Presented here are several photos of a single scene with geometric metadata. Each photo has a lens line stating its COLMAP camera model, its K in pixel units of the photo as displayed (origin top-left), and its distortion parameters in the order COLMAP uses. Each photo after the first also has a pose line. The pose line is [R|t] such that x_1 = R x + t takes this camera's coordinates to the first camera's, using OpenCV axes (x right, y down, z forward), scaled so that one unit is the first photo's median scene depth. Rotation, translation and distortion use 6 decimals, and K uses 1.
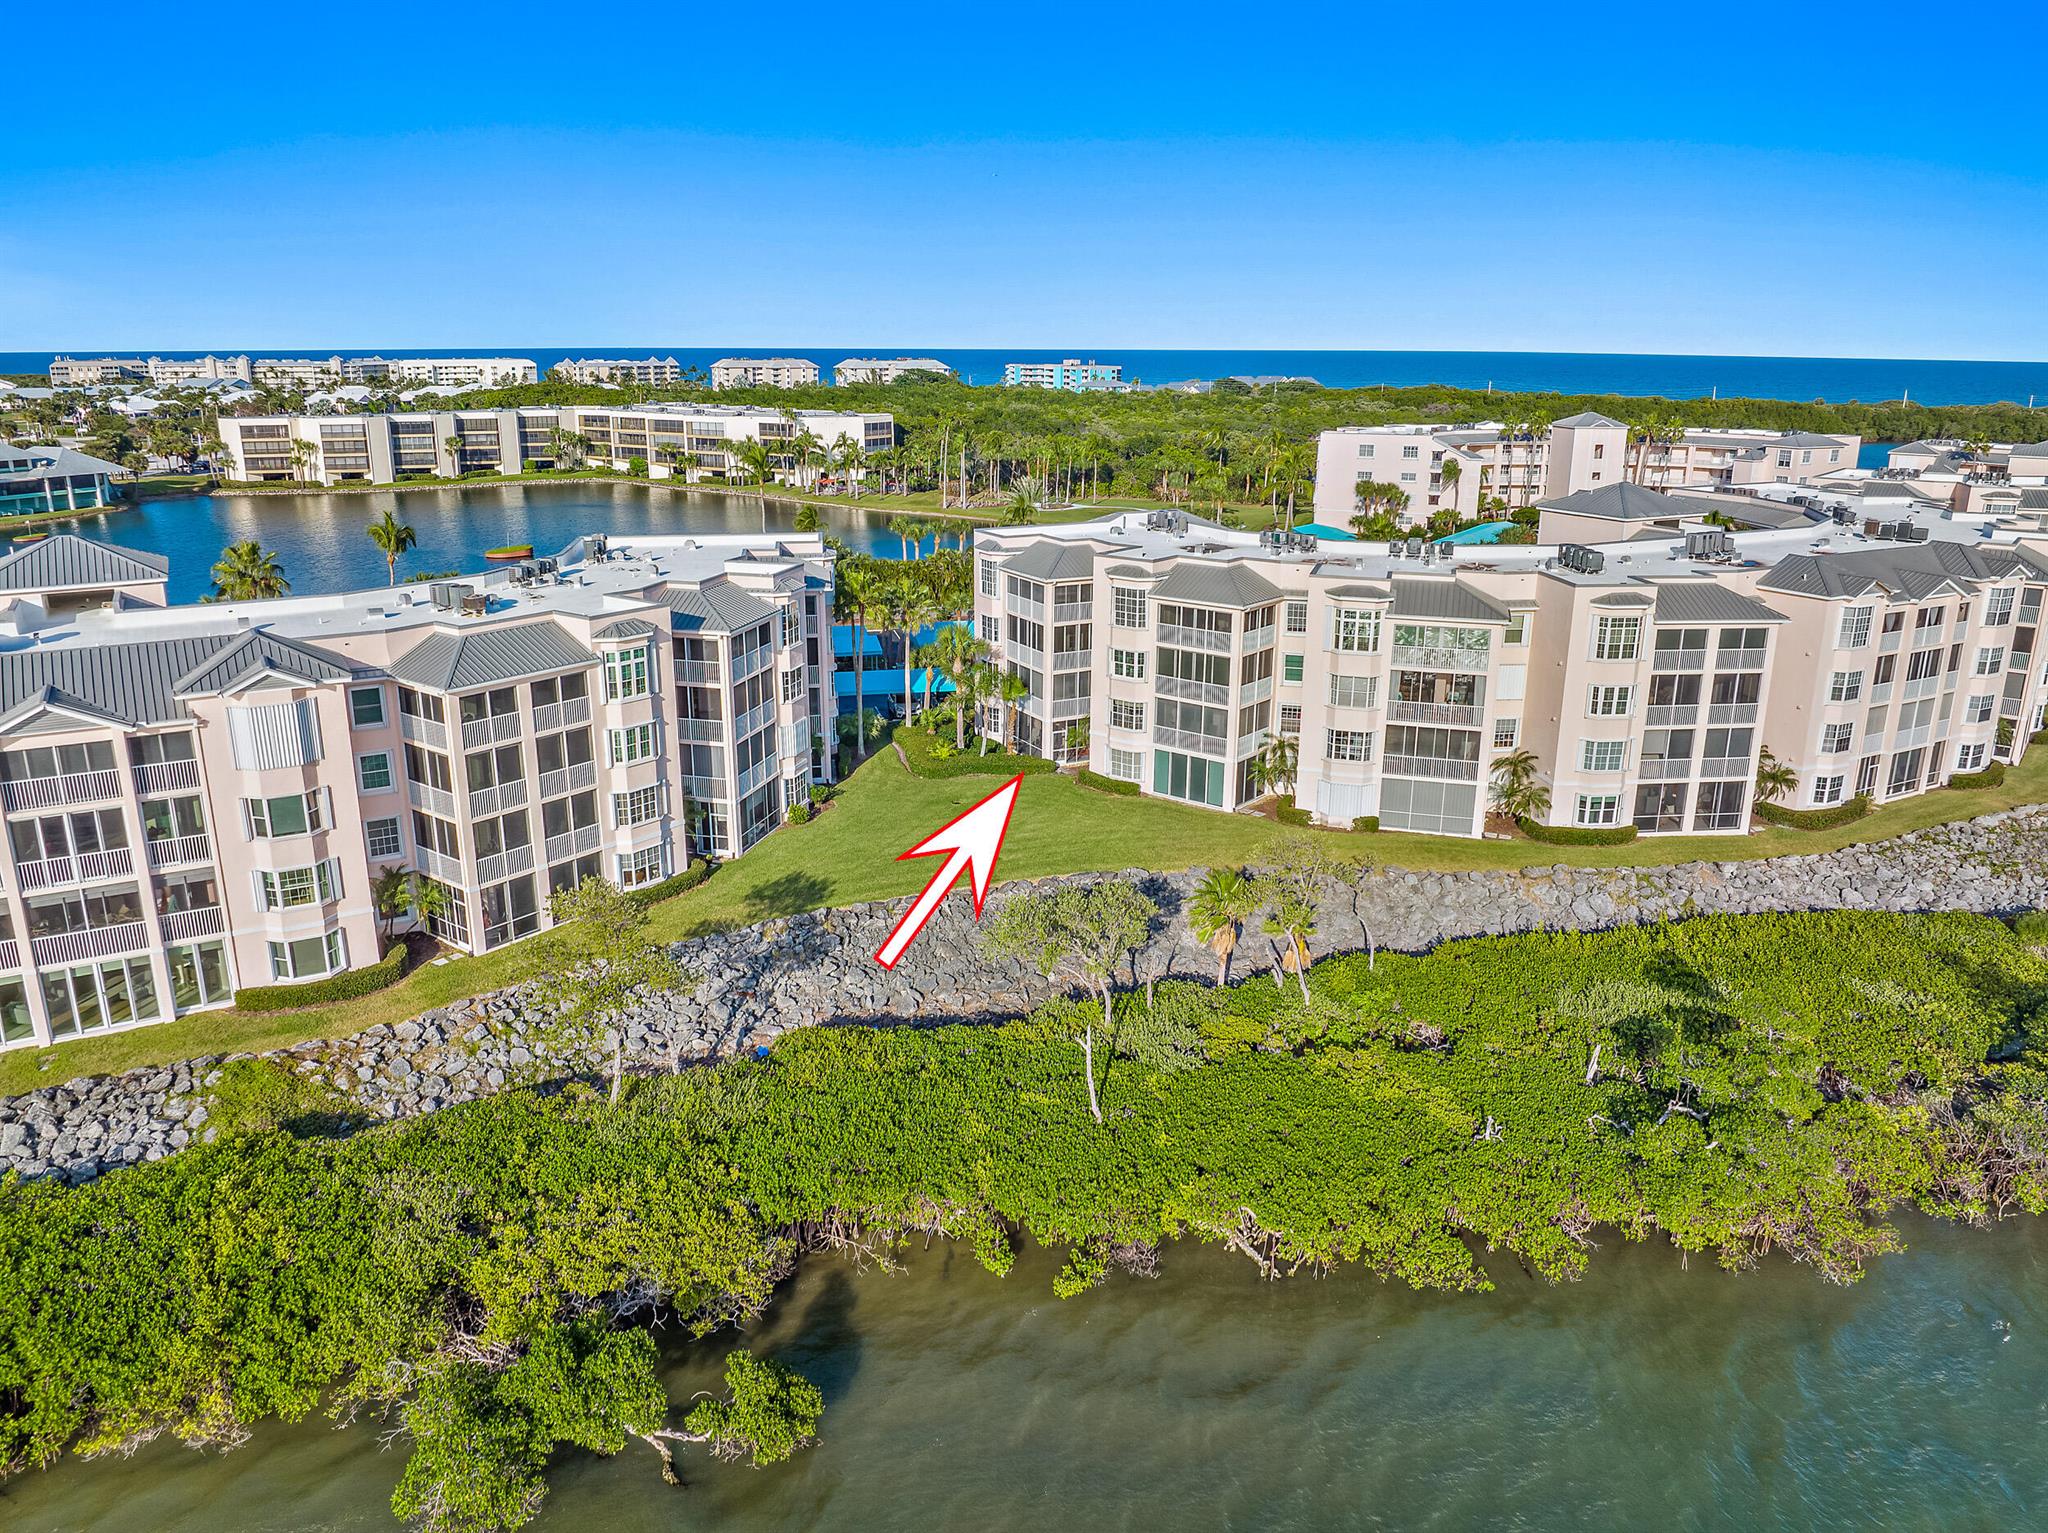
lens RADIAL K [[1407.3, 0, 1024.0], [0, 1407.3, 766.5], [0, 0, 1]] dist [-0.004744, -0.001718]
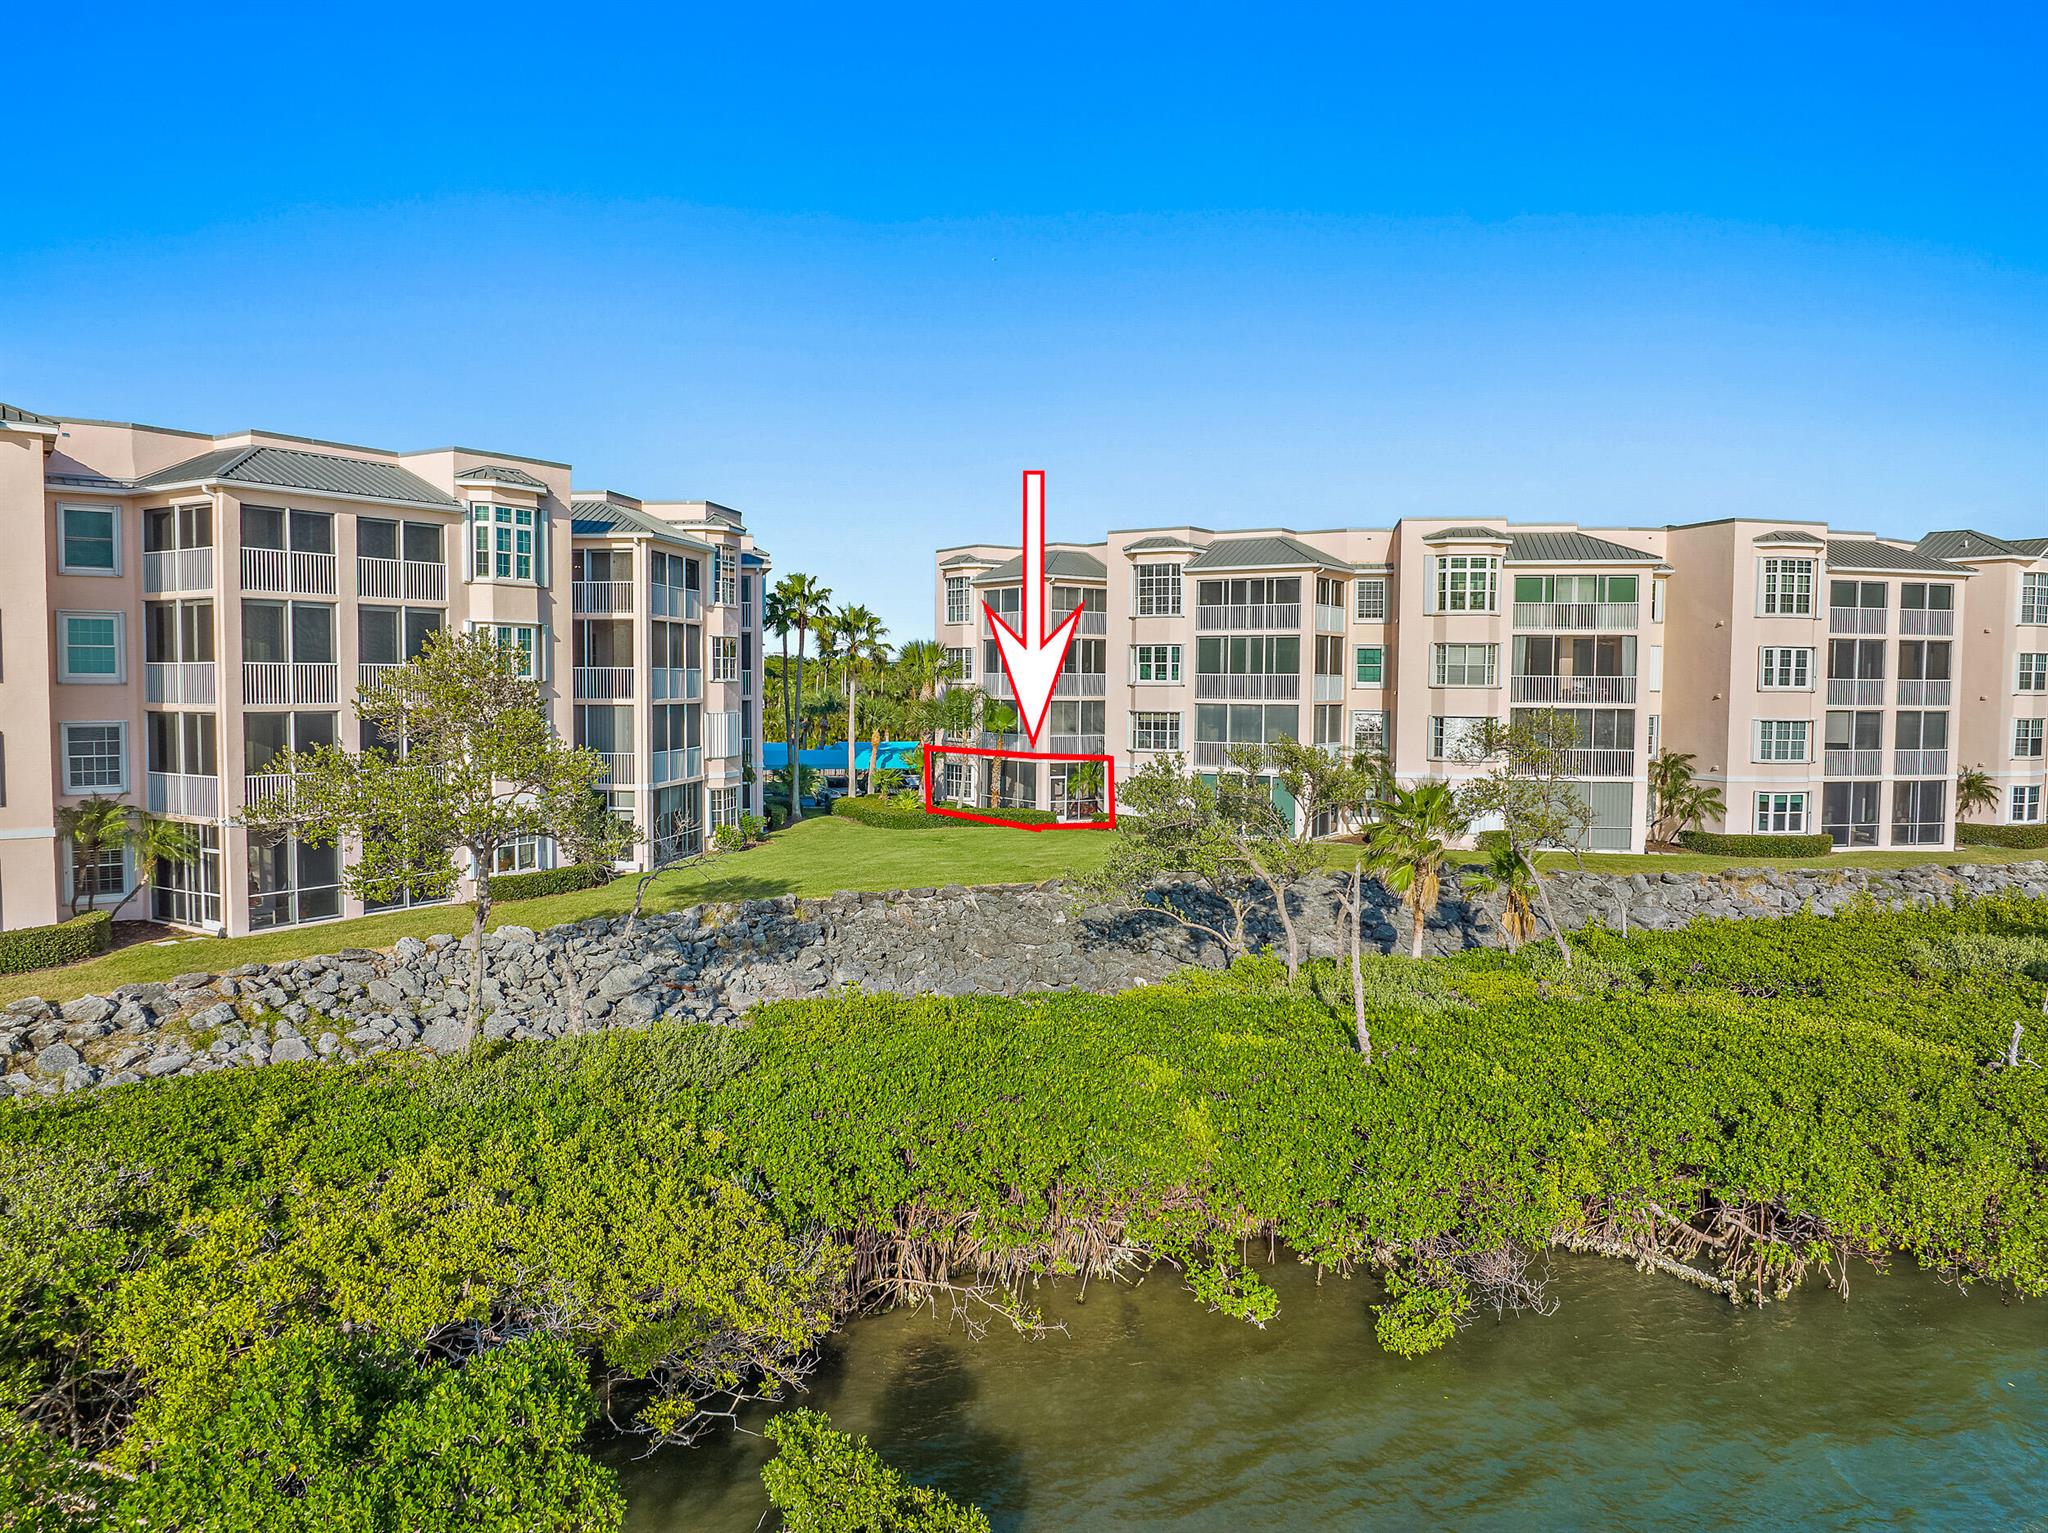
lens RADIAL K [[1422.2, 0, 1024.0], [0, 1422.2, 766.5], [0, 0, 1]] dist [-0.042377, 0.035373]
pose [[0.994323, -0.004262, 0.106317, -0.092498], [0.027444, 0.975663, -0.217552, 0.168355], [-0.102802, 0.219235, 0.970241, 0.293493]]
